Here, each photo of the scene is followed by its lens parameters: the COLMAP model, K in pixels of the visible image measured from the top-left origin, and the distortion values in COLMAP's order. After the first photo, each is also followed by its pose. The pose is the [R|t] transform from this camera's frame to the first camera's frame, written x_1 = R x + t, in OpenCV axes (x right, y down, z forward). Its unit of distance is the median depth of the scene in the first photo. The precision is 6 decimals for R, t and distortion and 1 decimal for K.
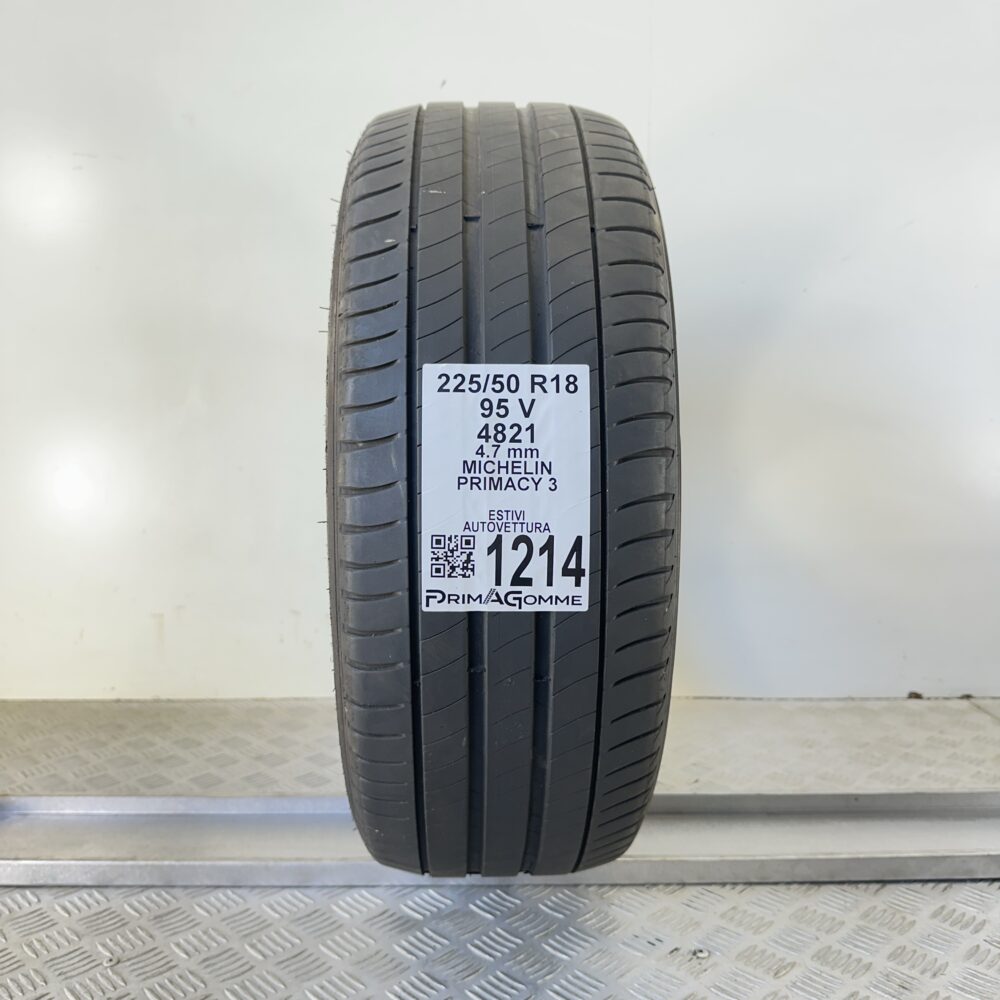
lens RADIAL K [[956.1, 0, 495.5], [0, 956.1, 499.9], [0, 0, 1]] dist [-0.015239, 0.000000]
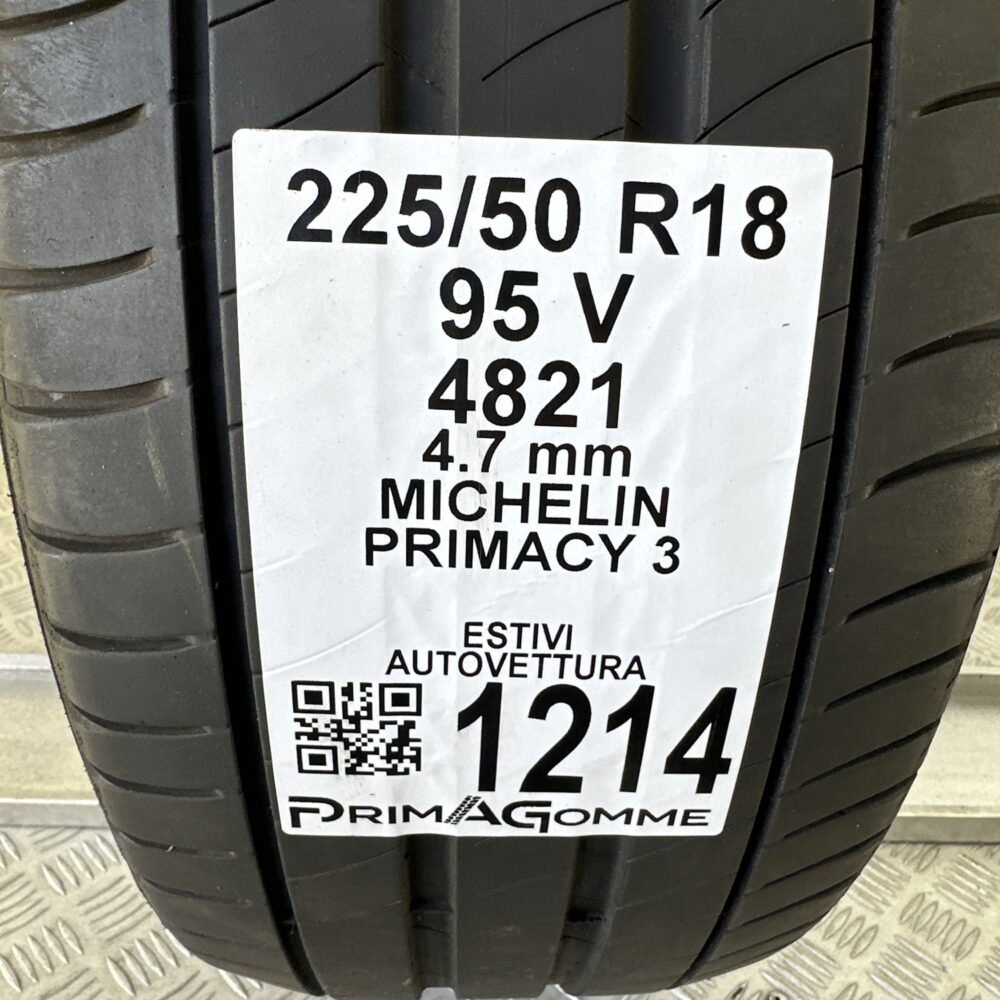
lens RADIAL K [[956.1, 0, 500.7], [0, 956.1, 501.2], [0, 0, 1]] dist [-0.015239, 0.000000]
pose [[0.999530, 0.028413, 0.011549, 0.000711], [-0.030668, 0.920233, 0.390167, -0.151410], [0.000458, -0.390338, 0.920672, 0.700767]]
